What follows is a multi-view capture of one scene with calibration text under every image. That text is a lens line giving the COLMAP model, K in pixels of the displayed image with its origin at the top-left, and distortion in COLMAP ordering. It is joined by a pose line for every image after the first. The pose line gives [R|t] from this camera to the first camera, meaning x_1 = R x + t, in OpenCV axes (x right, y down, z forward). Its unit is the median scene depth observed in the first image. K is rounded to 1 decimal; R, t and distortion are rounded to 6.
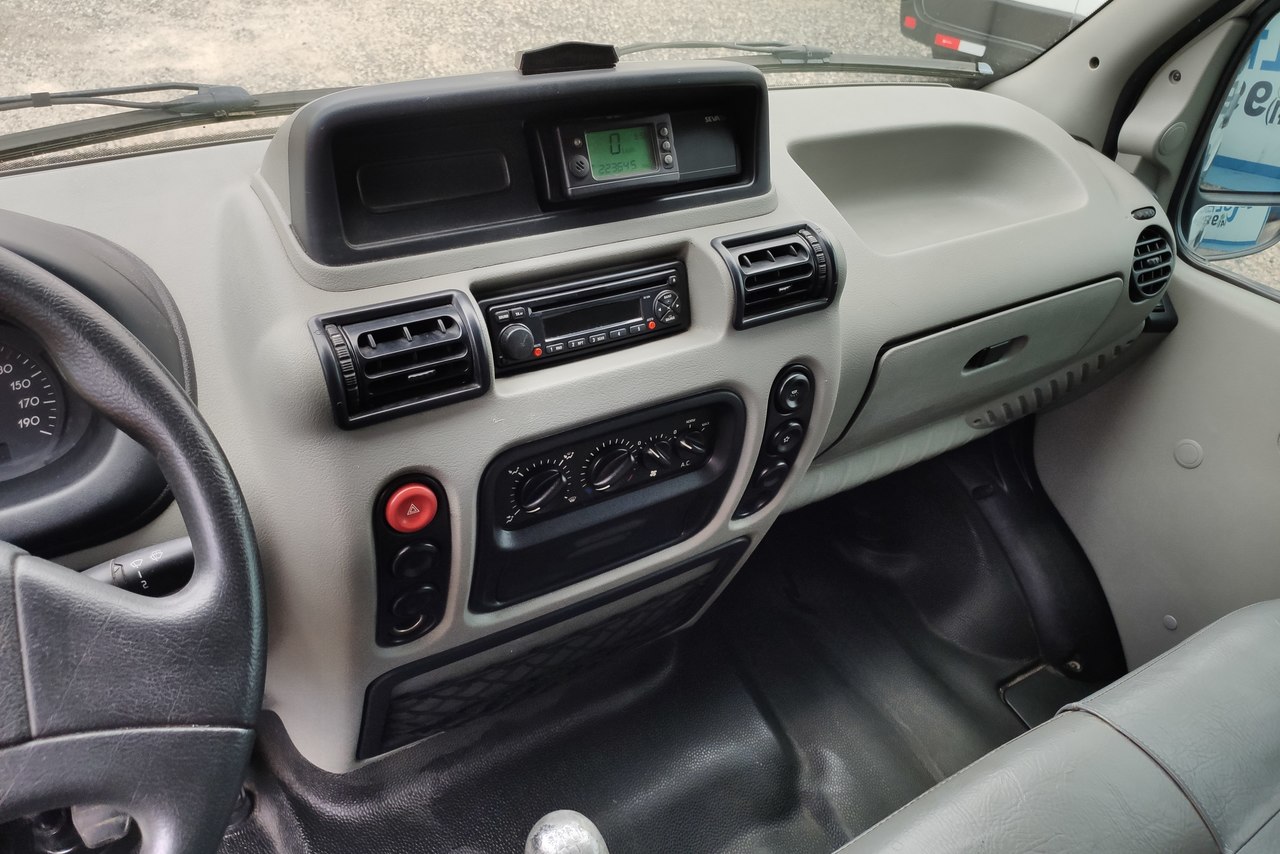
lens RADIAL K [[970.4, 0, 642.9], [0, 970.4, 416.9], [0, 0, 1]] dist [0.082065, -0.128819]
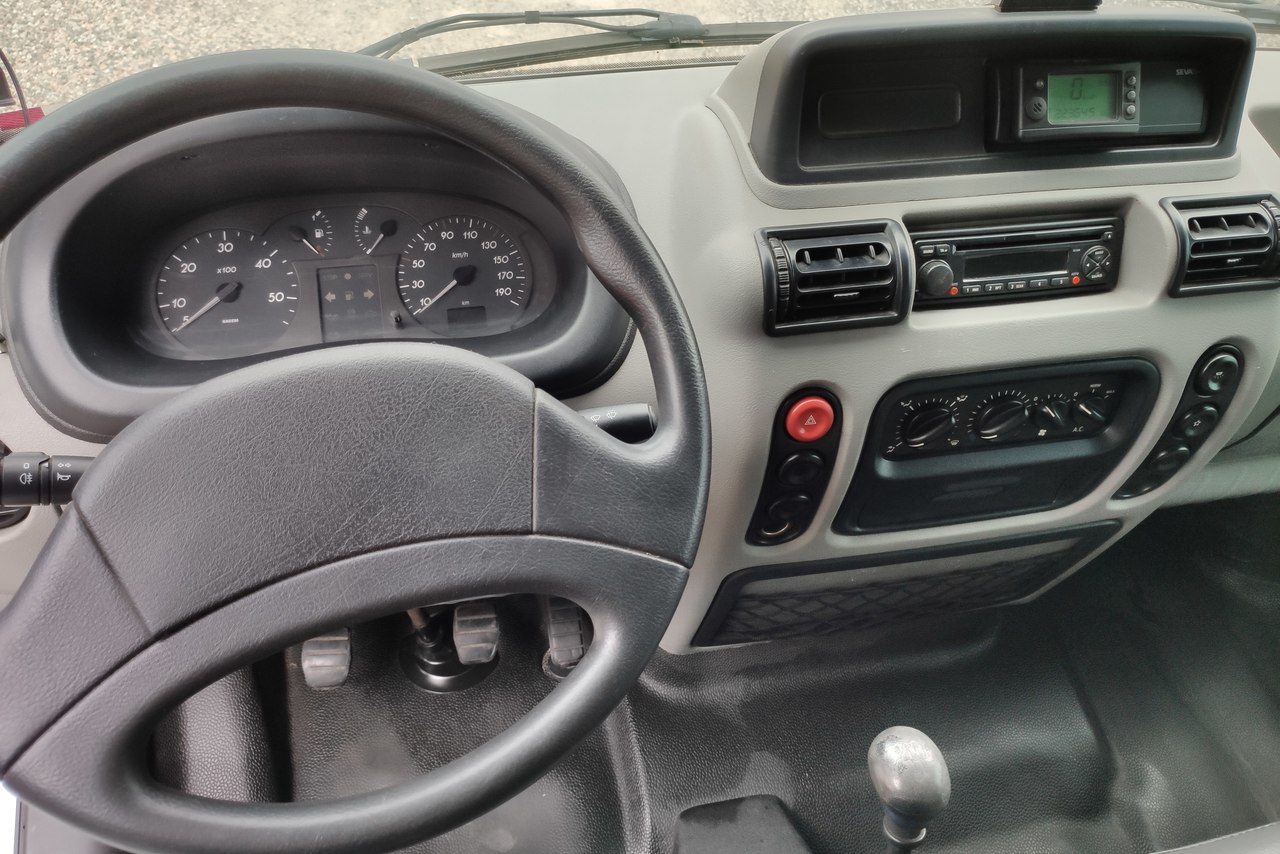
lens RADIAL K [[970.4, 0, 642.9], [0, 970.4, 416.9], [0, 0, 1]] dist [0.082065, -0.128819]
pose [[0.940360, 0.172804, -0.293021, -0.086383], [-0.160011, 0.984820, 0.067275, 0.043309], [0.300198, -0.016376, 0.953736, -0.066950]]
